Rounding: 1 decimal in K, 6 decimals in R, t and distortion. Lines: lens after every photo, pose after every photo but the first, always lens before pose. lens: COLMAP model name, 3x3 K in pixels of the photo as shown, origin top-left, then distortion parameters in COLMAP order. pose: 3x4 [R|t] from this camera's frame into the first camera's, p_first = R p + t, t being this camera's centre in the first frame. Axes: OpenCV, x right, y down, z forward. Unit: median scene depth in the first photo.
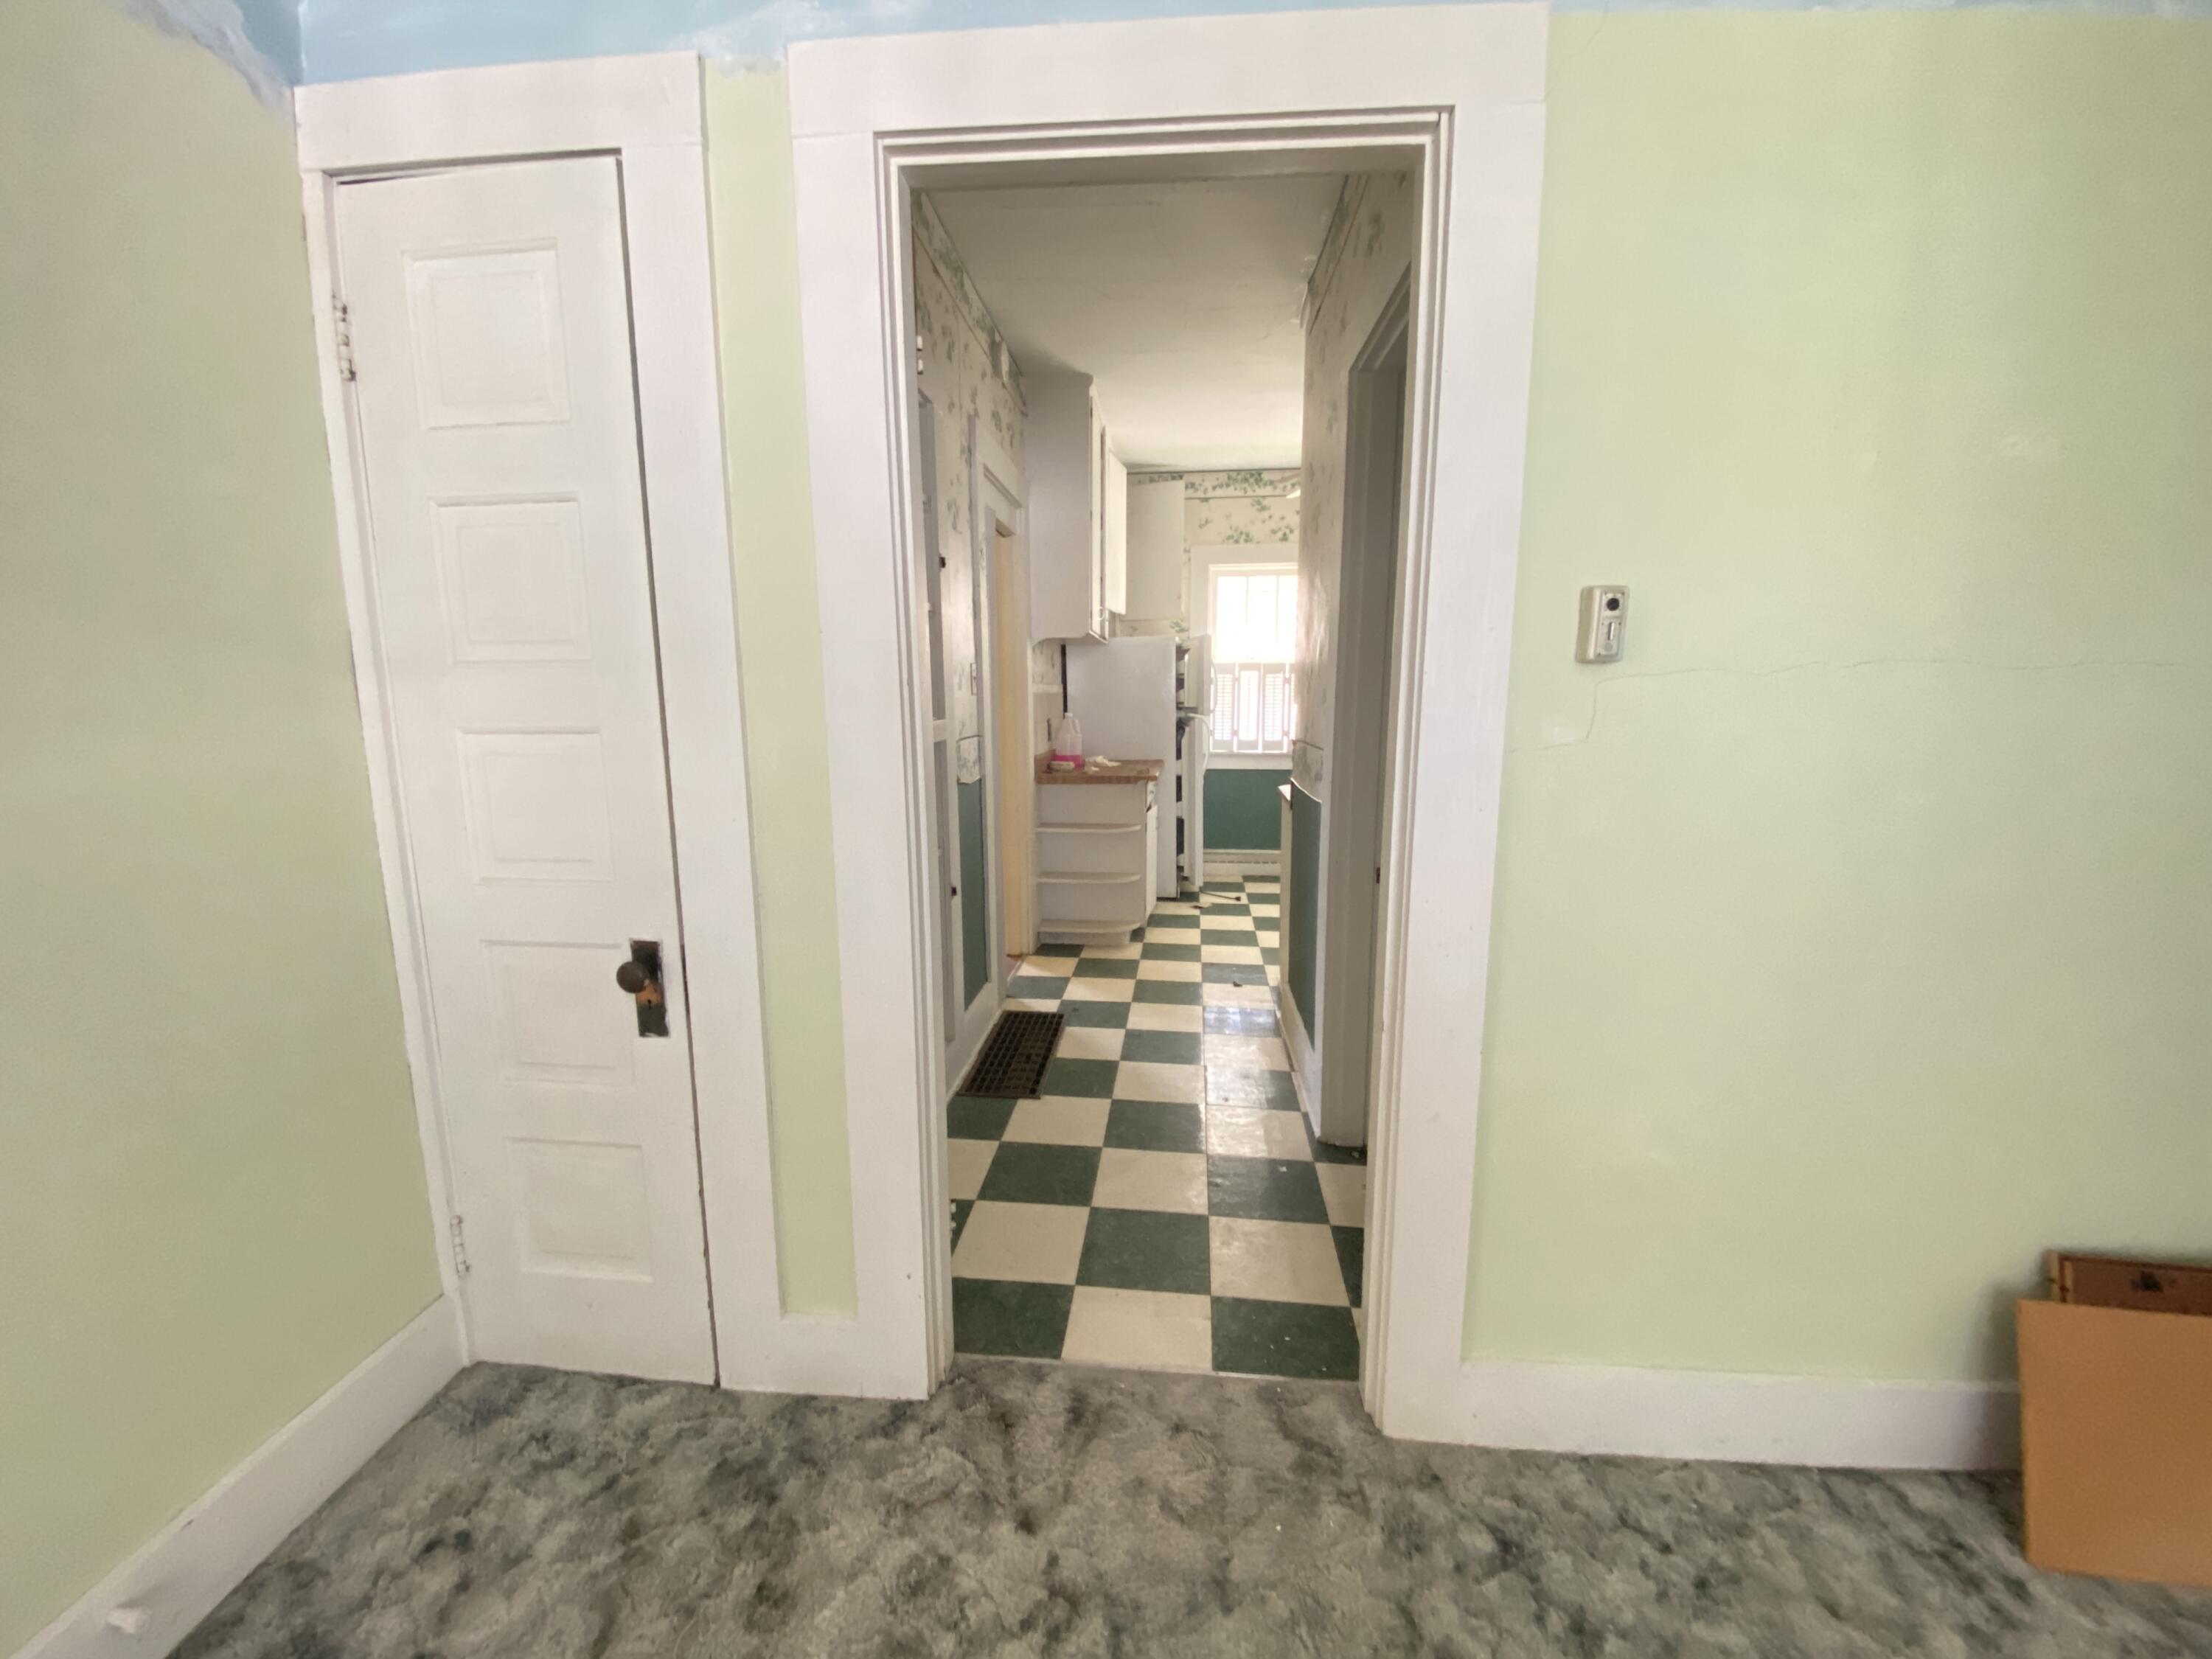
lens RADIAL K [[909.7, 0, 1106.0], [0, 909.7, 829.5], [0, 0, 1]] dist [0.000248, -0.012198]
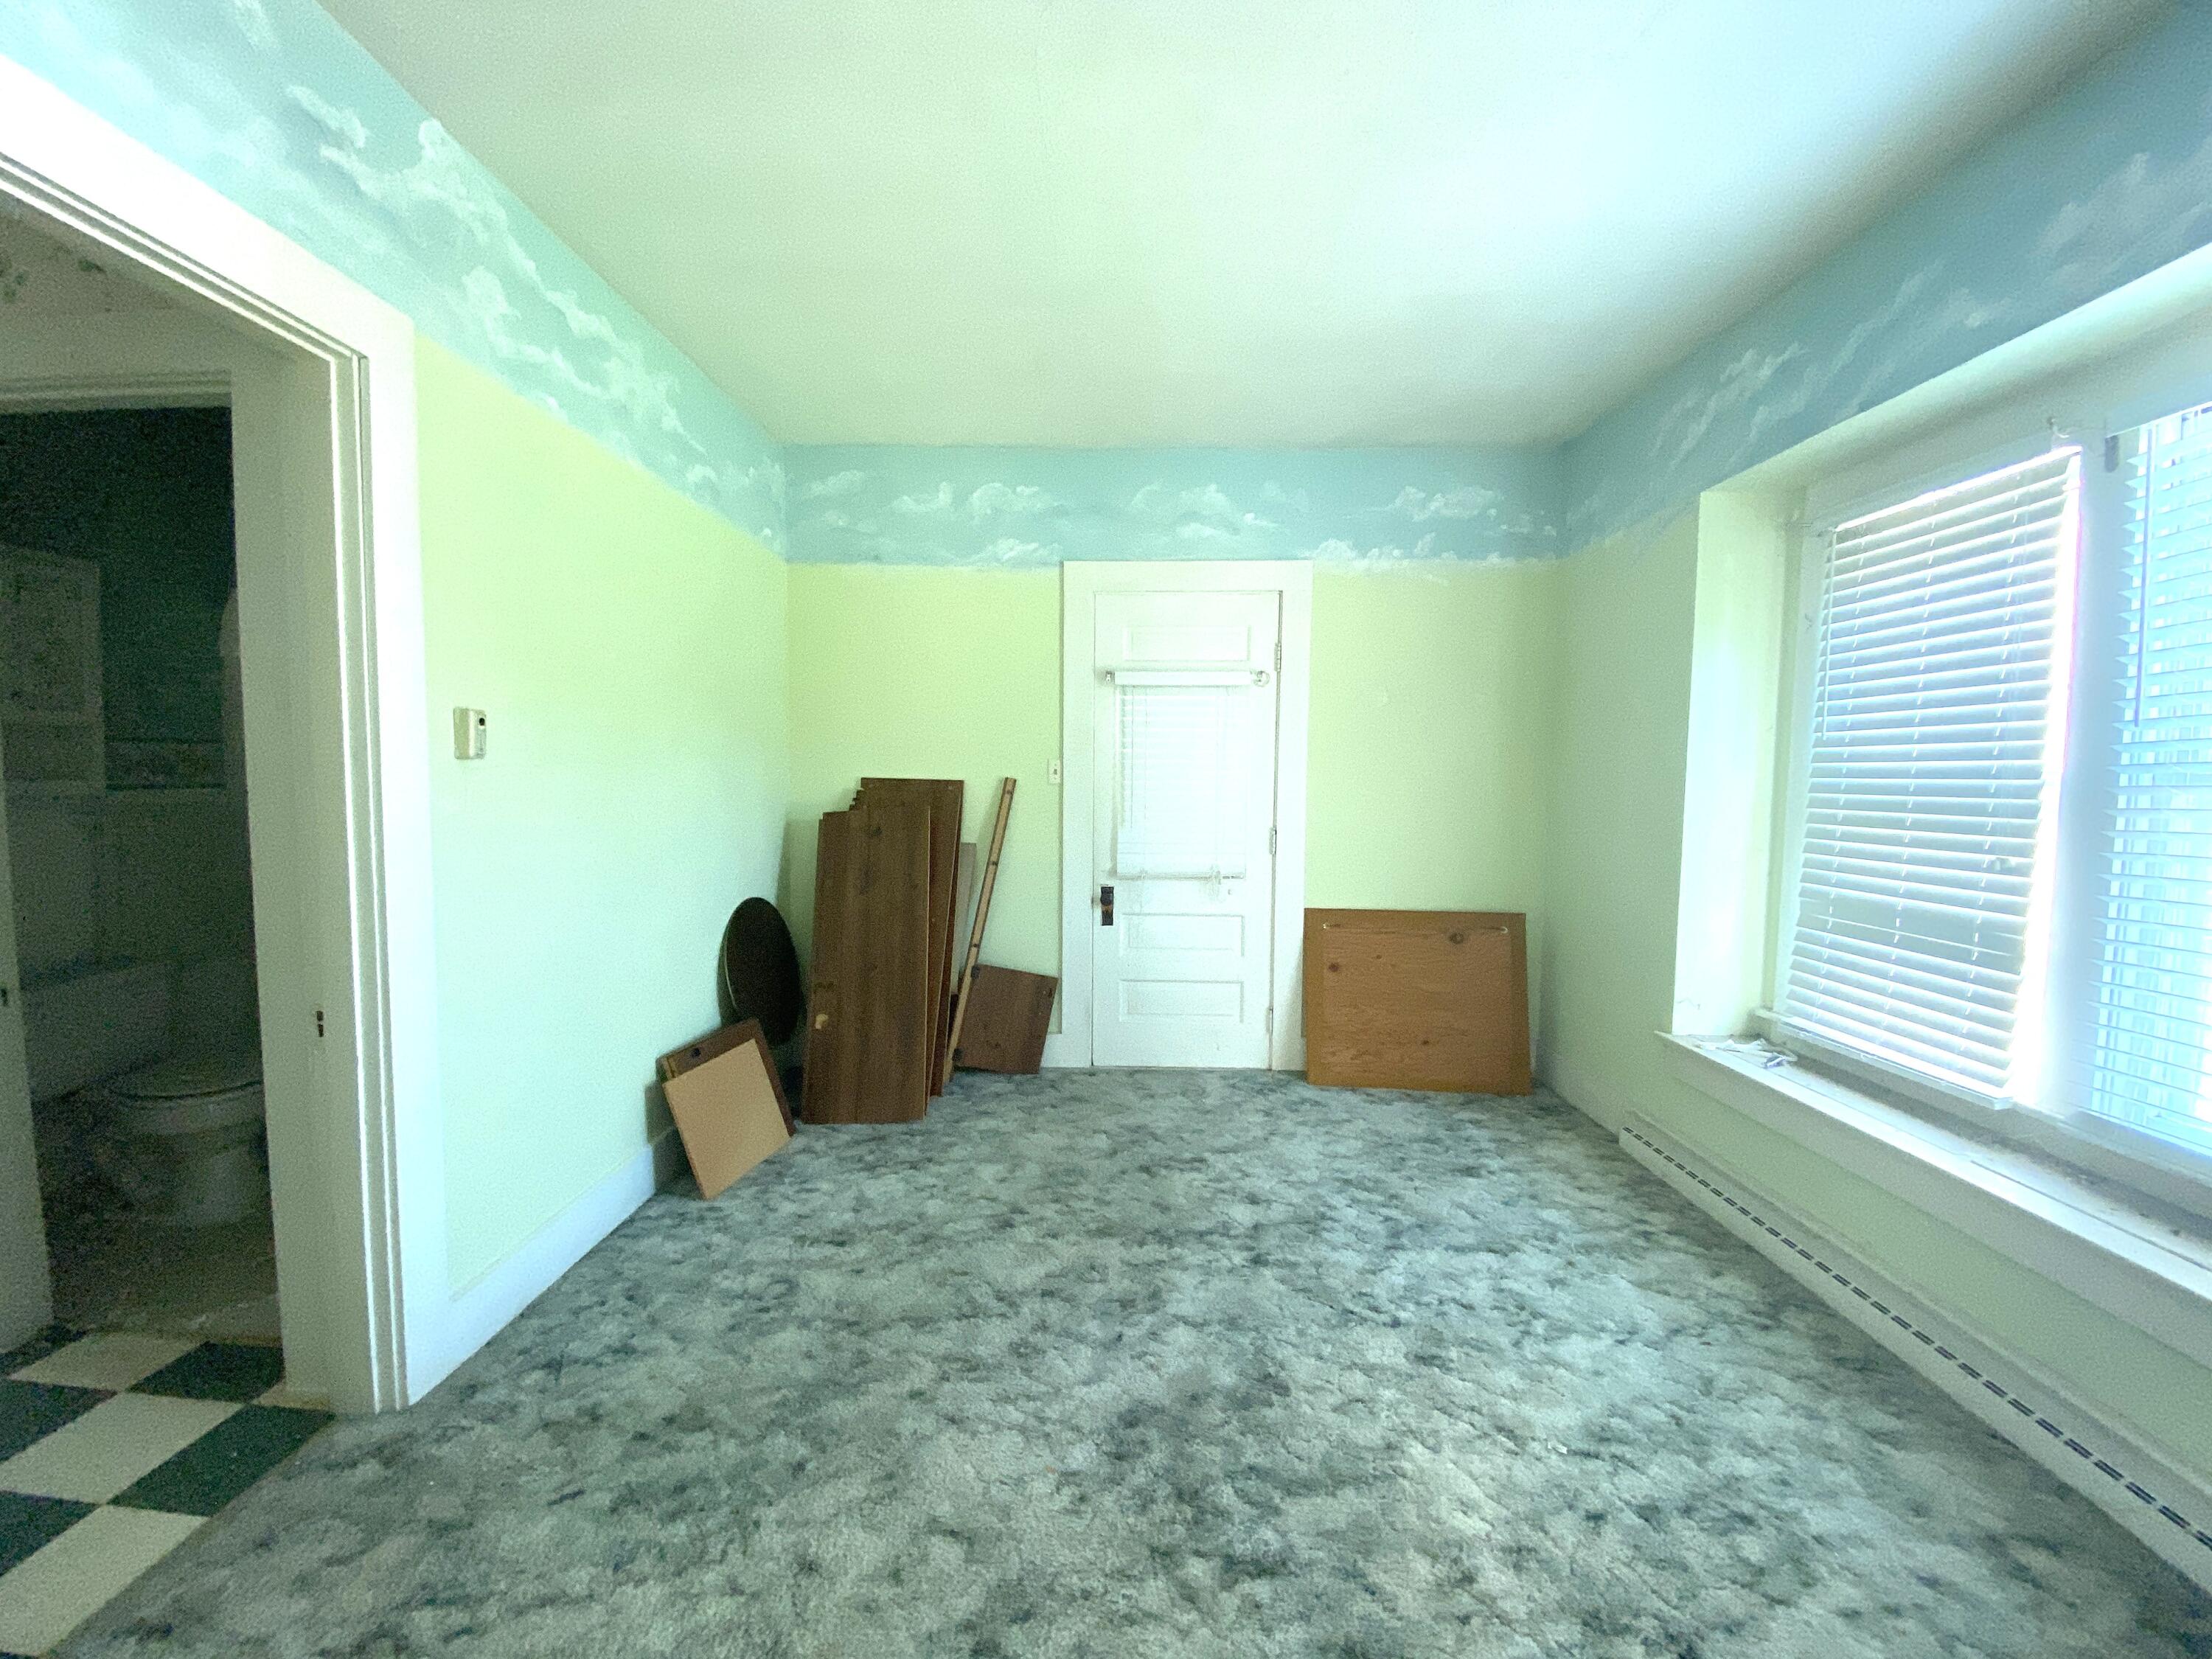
lens RADIAL K [[909.7, 0, 1106.0], [0, 909.7, 829.5], [0, 0, 1]] dist [0.000248, -0.012198]
pose [[-0.076852, -0.056163, 0.995459, -0.984605], [0.152593, 0.985988, 0.067409, -0.009246], [-0.985297, 0.157080, -0.067205, 0.084239]]
